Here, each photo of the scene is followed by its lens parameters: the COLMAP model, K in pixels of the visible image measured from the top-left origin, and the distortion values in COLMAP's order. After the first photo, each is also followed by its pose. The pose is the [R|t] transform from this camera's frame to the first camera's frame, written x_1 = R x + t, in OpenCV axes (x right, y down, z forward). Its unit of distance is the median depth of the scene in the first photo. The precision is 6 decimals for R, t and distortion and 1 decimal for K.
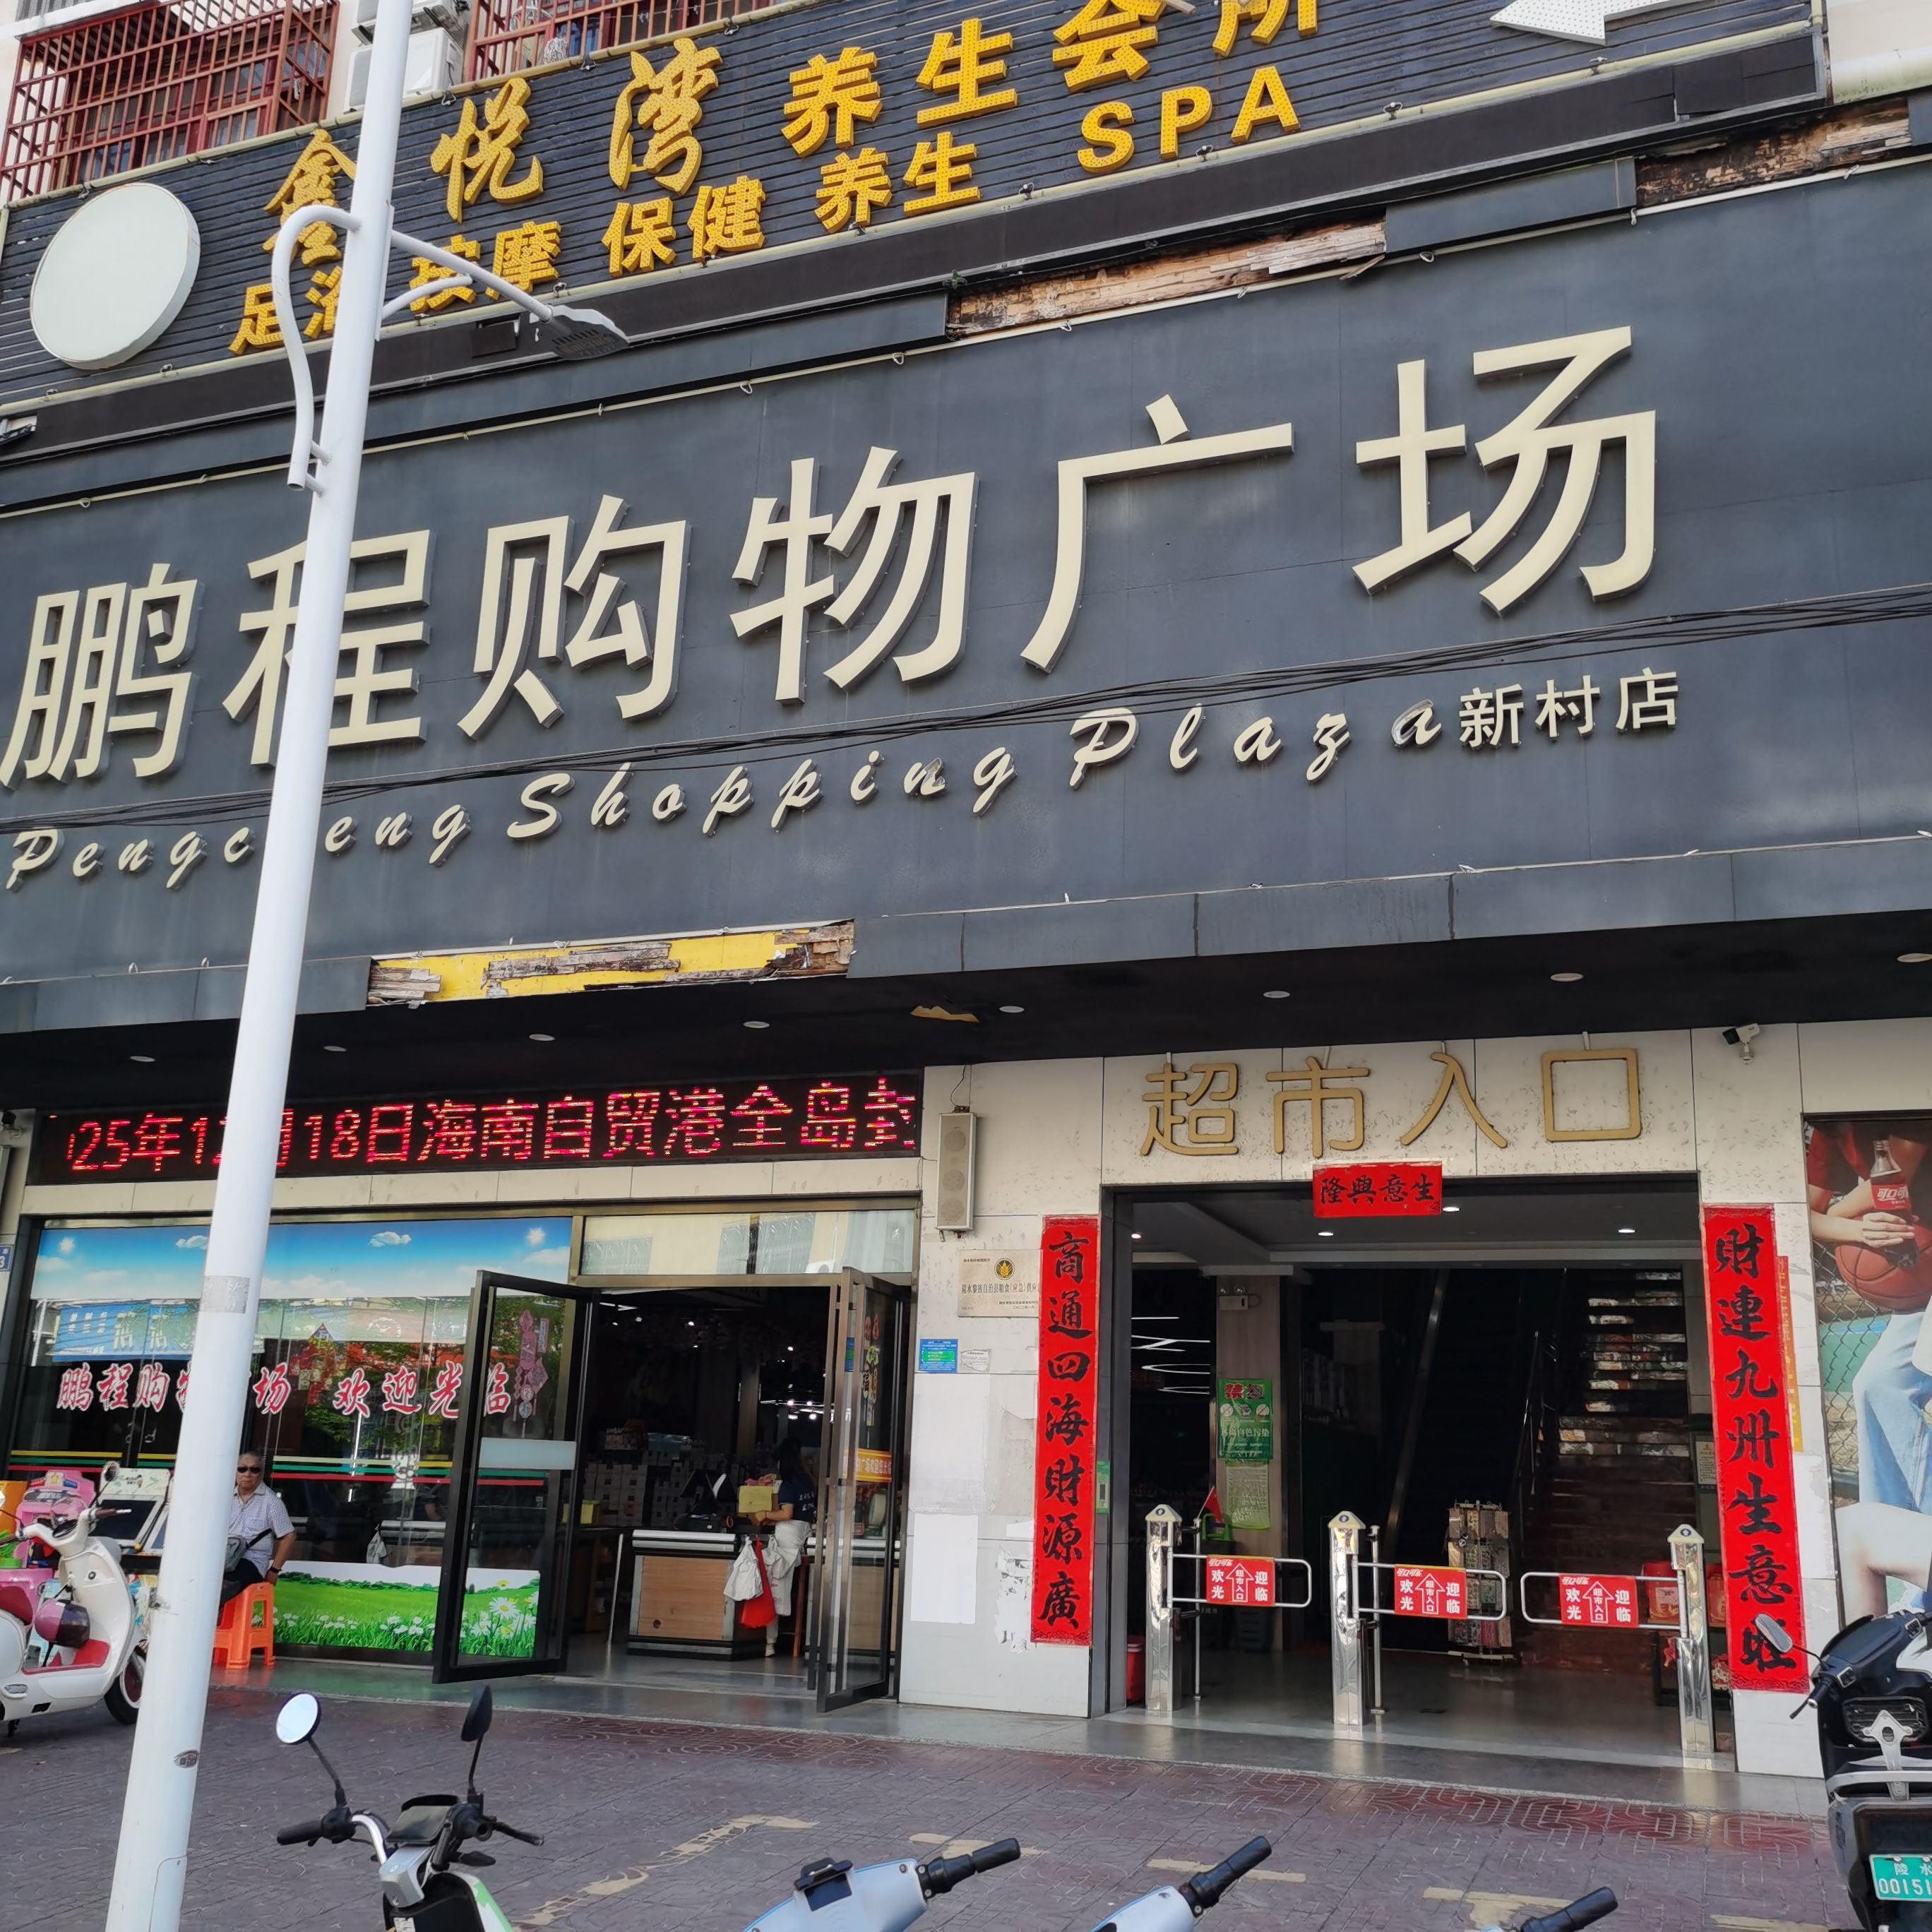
lens RADIAL K [[2070.4, 0, 966.0], [0, 2070.4, 966.0], [0, 0, 1]] dist [0.043854, -0.010983]
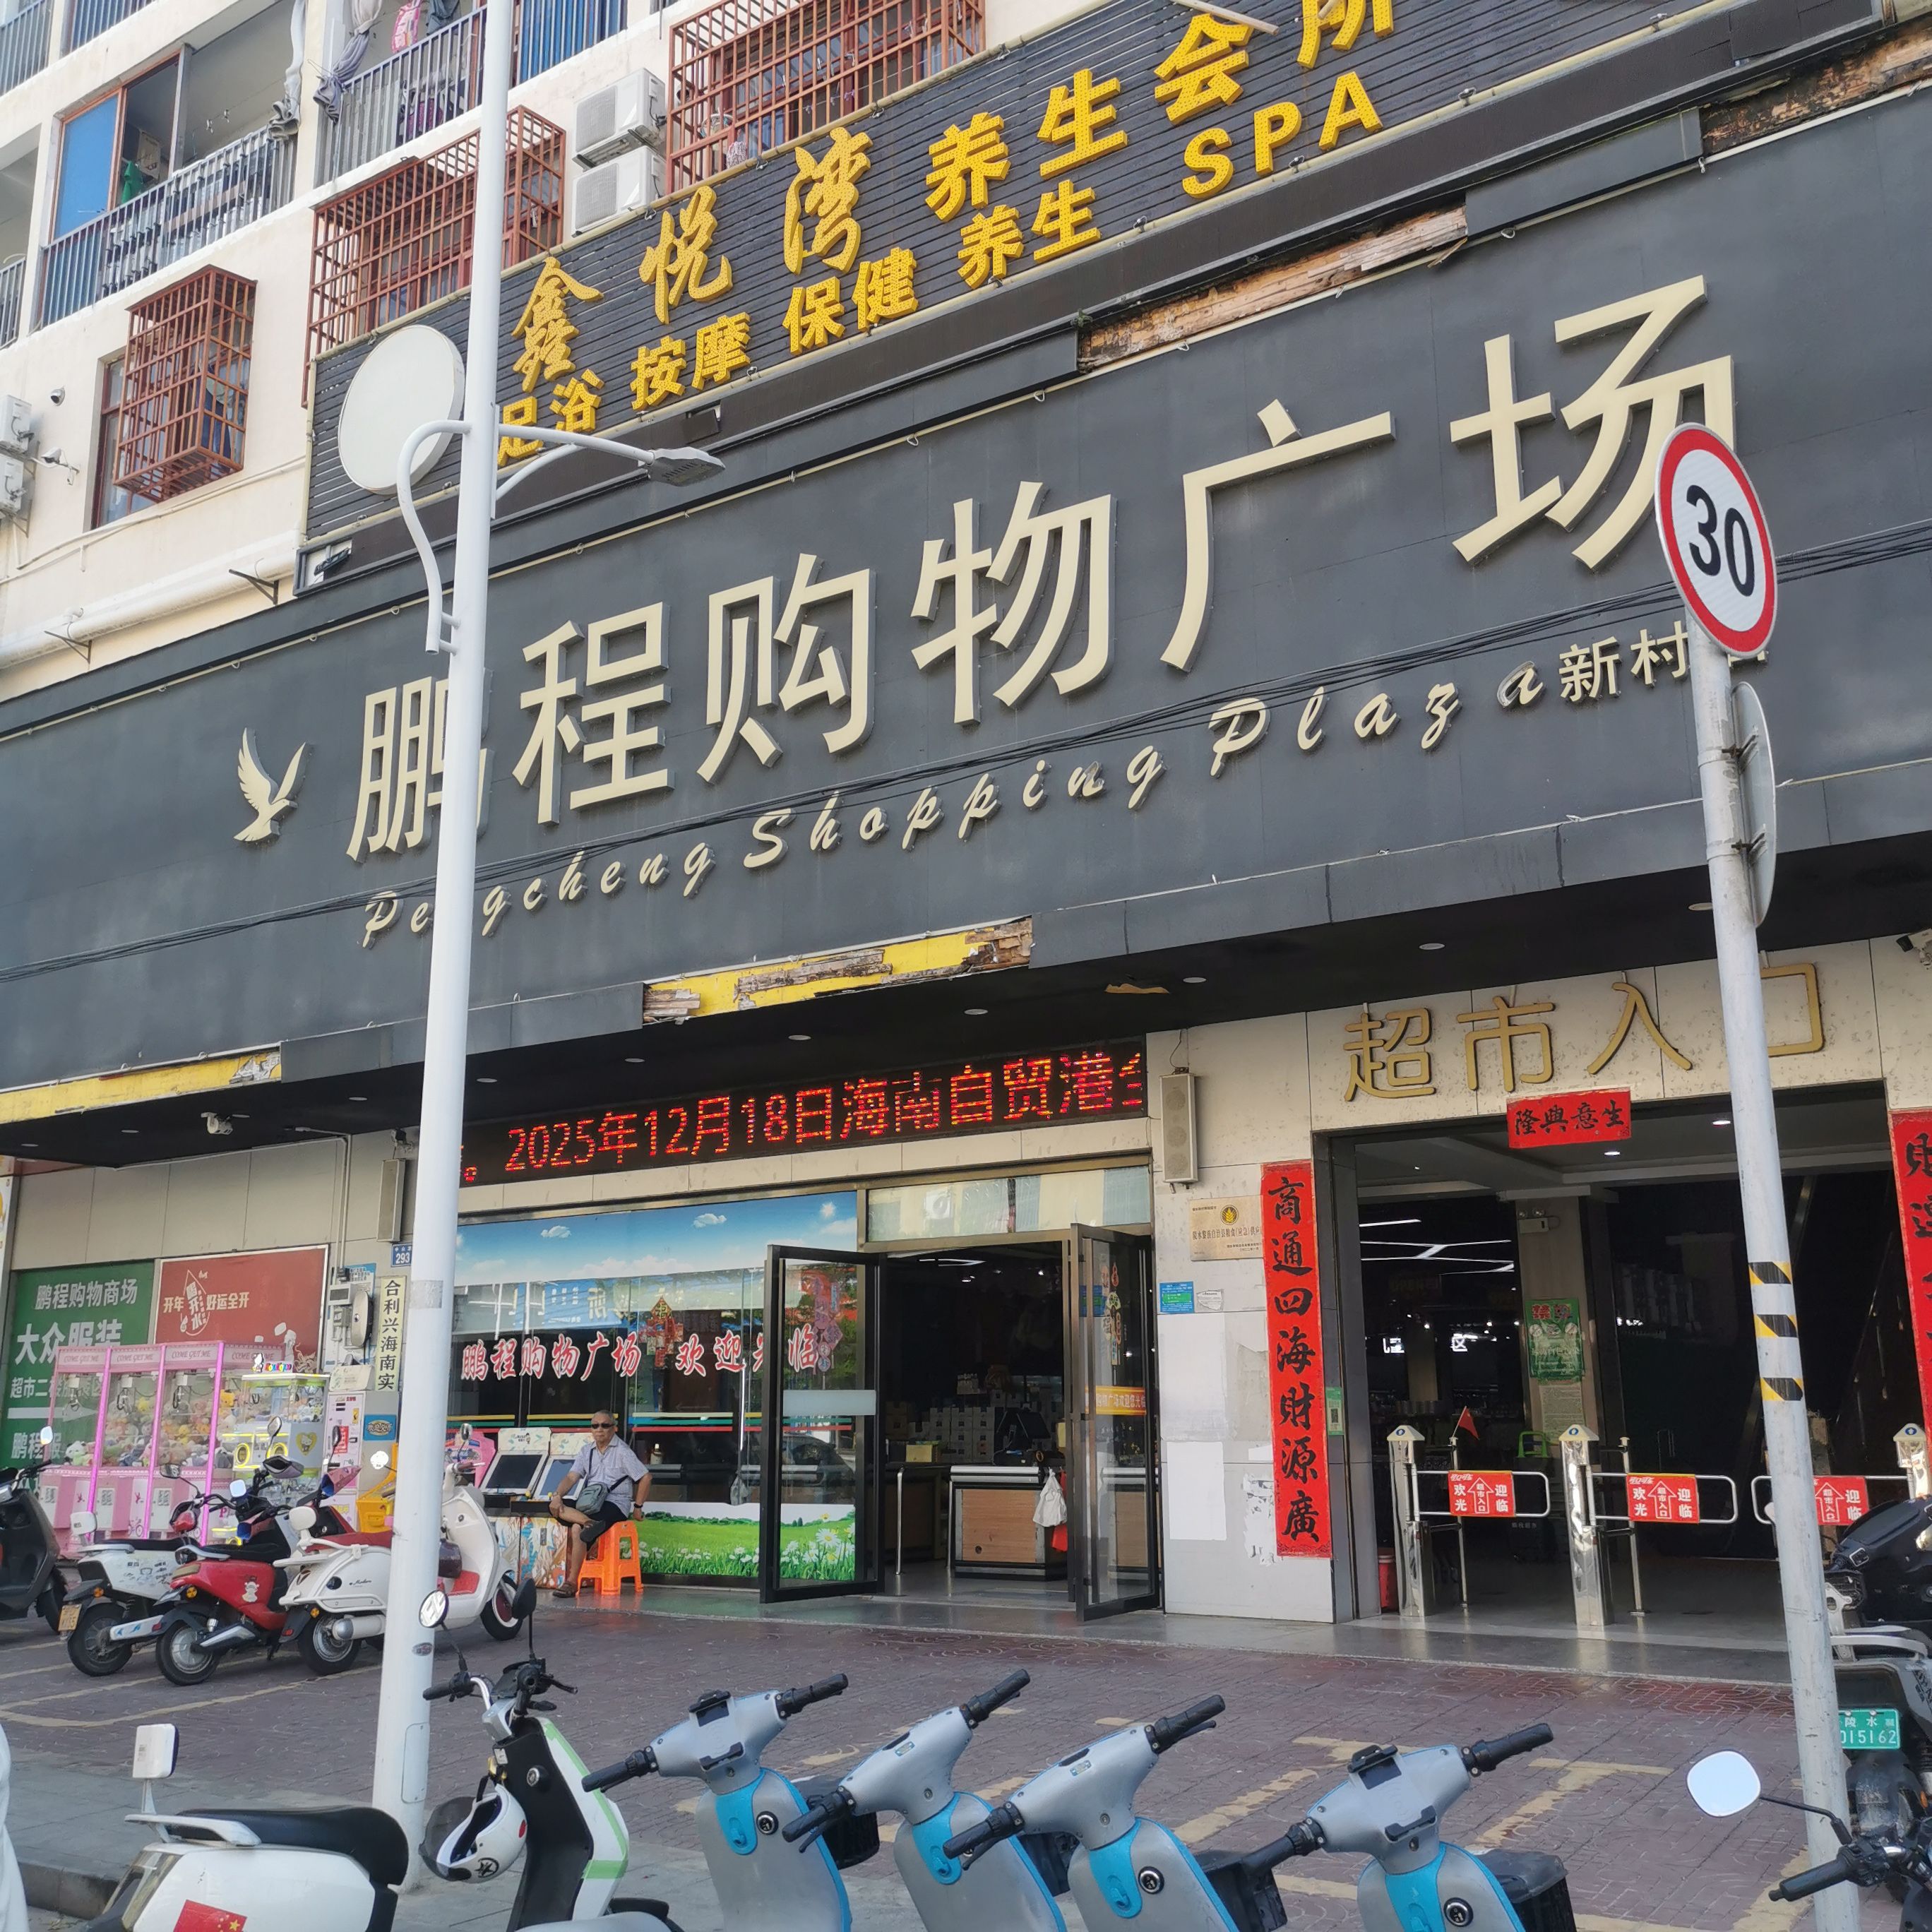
lens RADIAL K [[2093.0, 0, 947.6], [0, 2093.0, 954.3], [0, 0, 1]] dist [0.044731, 0.056663]
pose [[0.971439, -0.090419, -0.219389, 0.134956], [0.096111, 0.995252, 0.015387, -0.021327], [0.216956, -0.036033, 0.975516, -0.099687]]
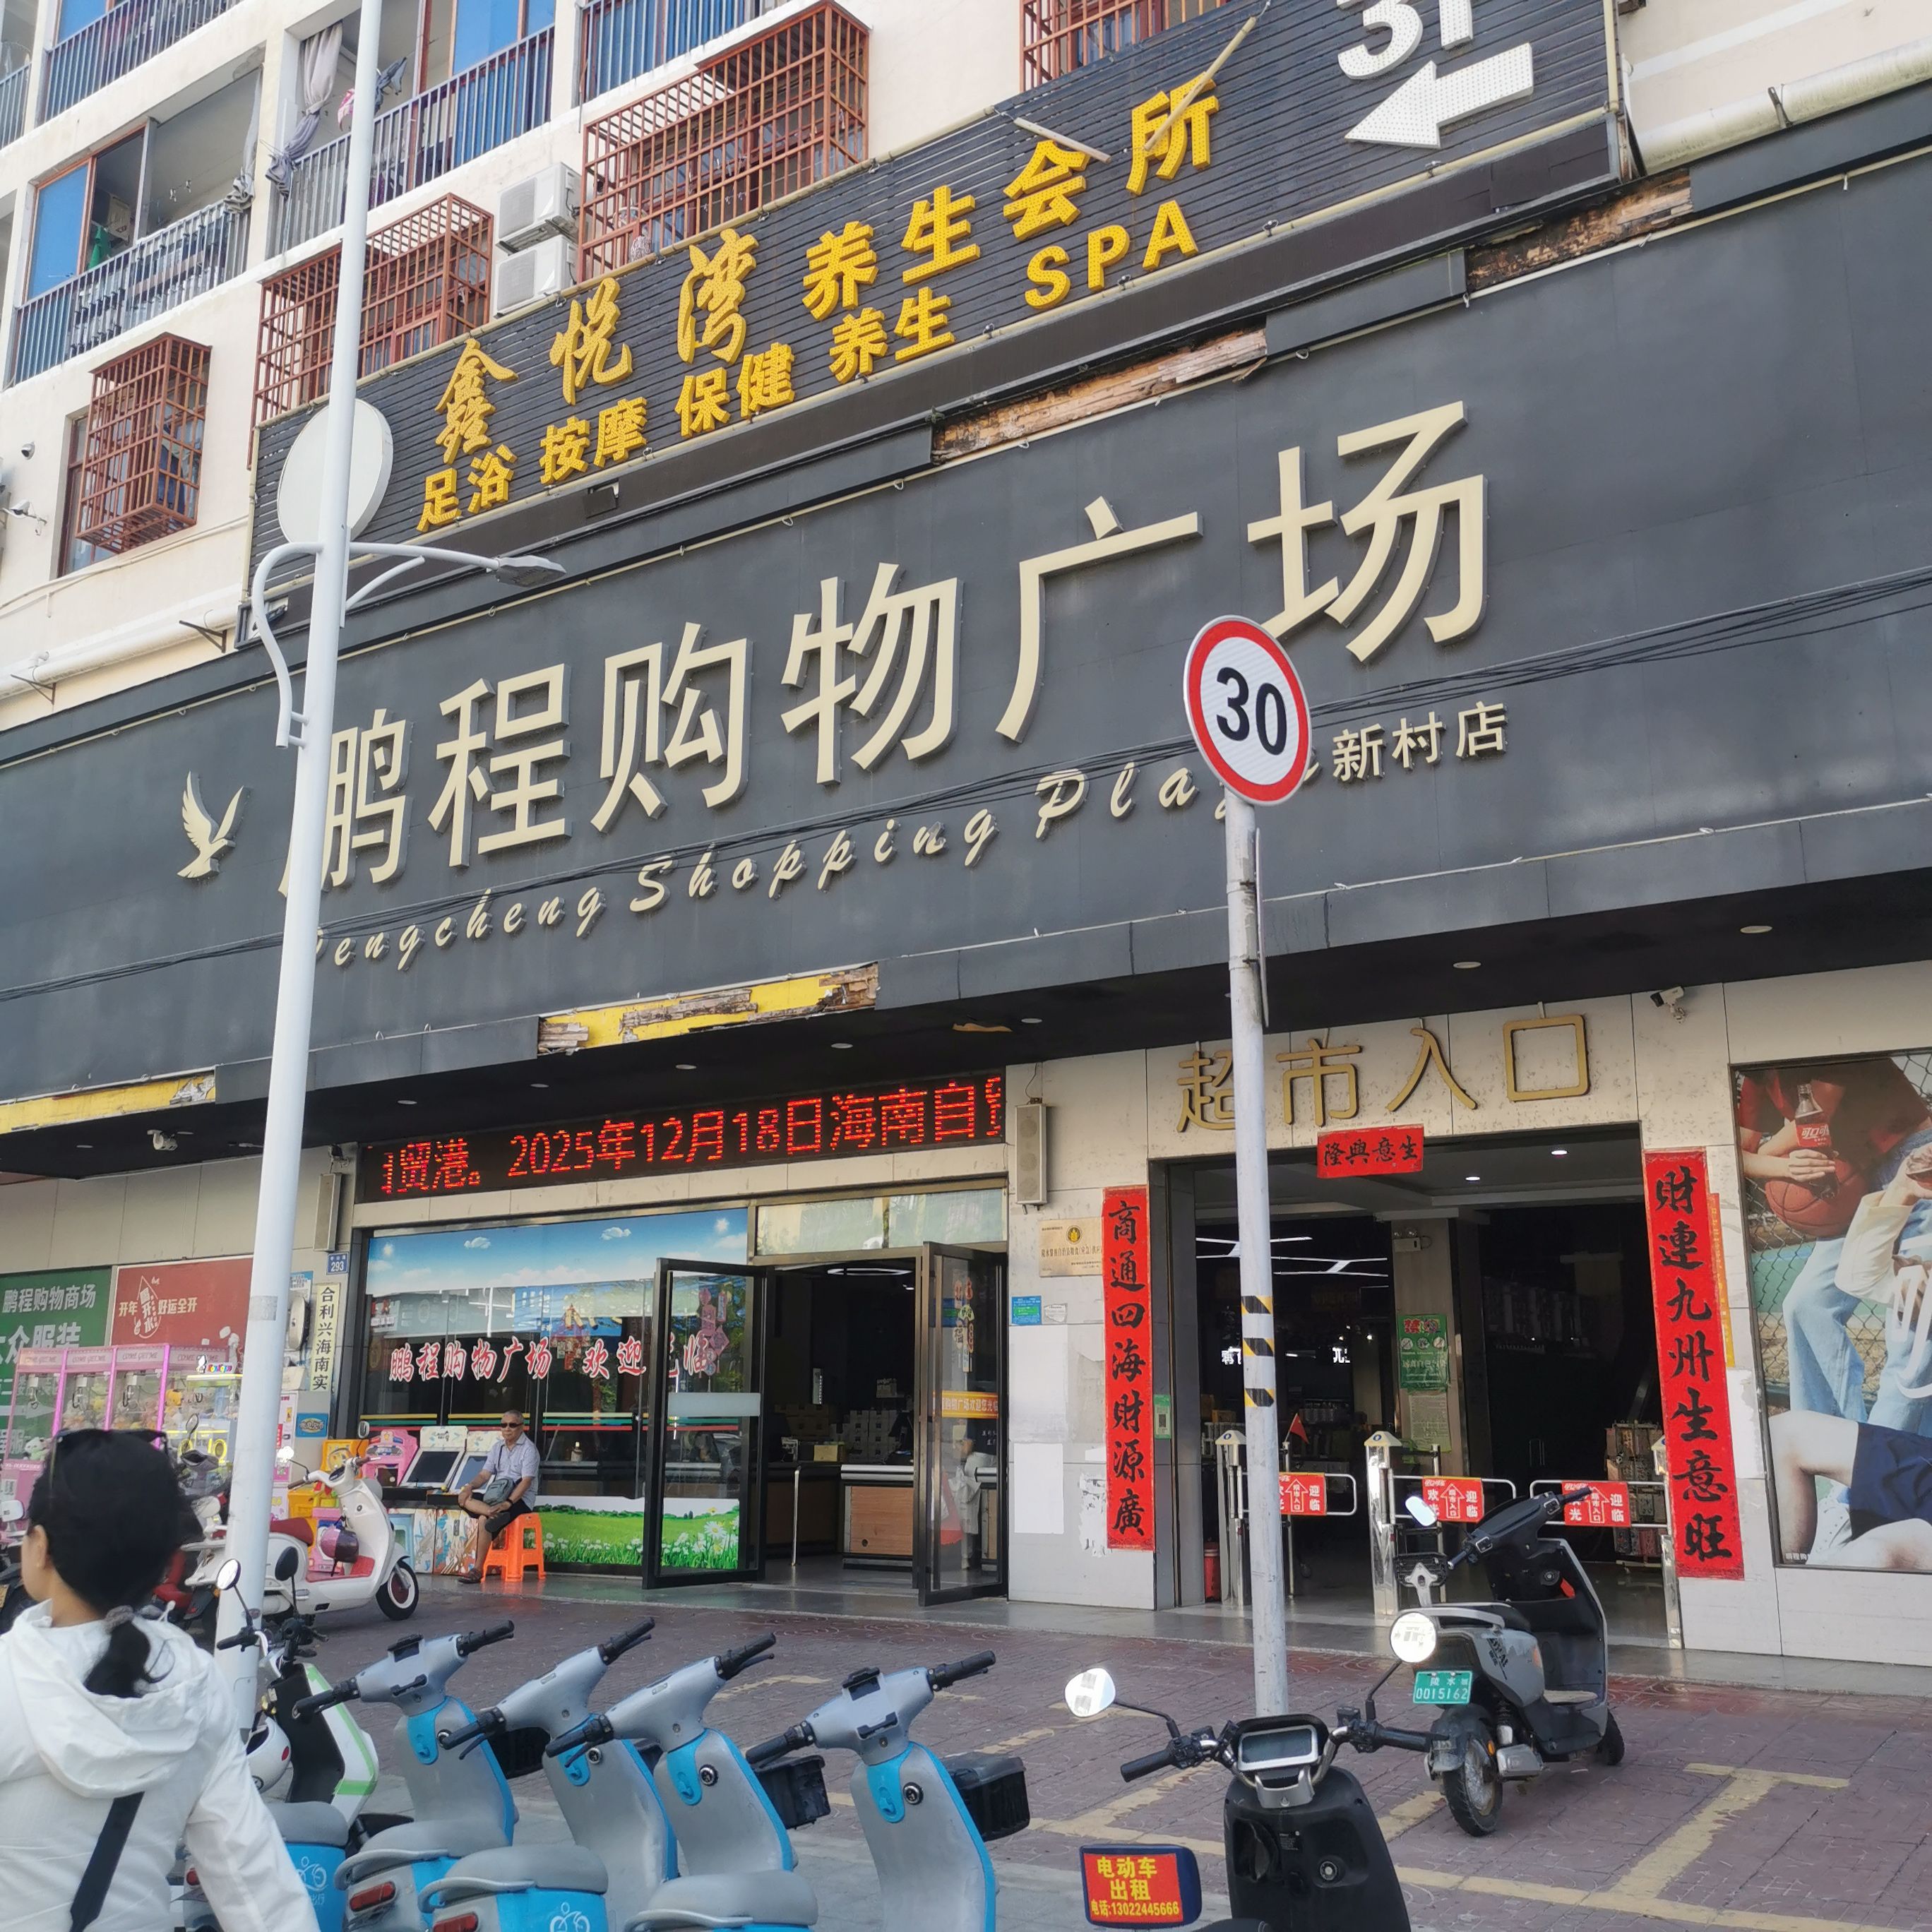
lens RADIAL K [[2106.2, 0, 960.6], [0, 2106.2, 958.5], [0, 0, 1]] dist [0.064727, -0.006811]
pose [[0.970634, -0.079737, -0.226962, 0.253512], [0.085674, 0.996188, 0.016413, -0.037408], [0.224788, -0.035376, 0.973765, -0.184505]]
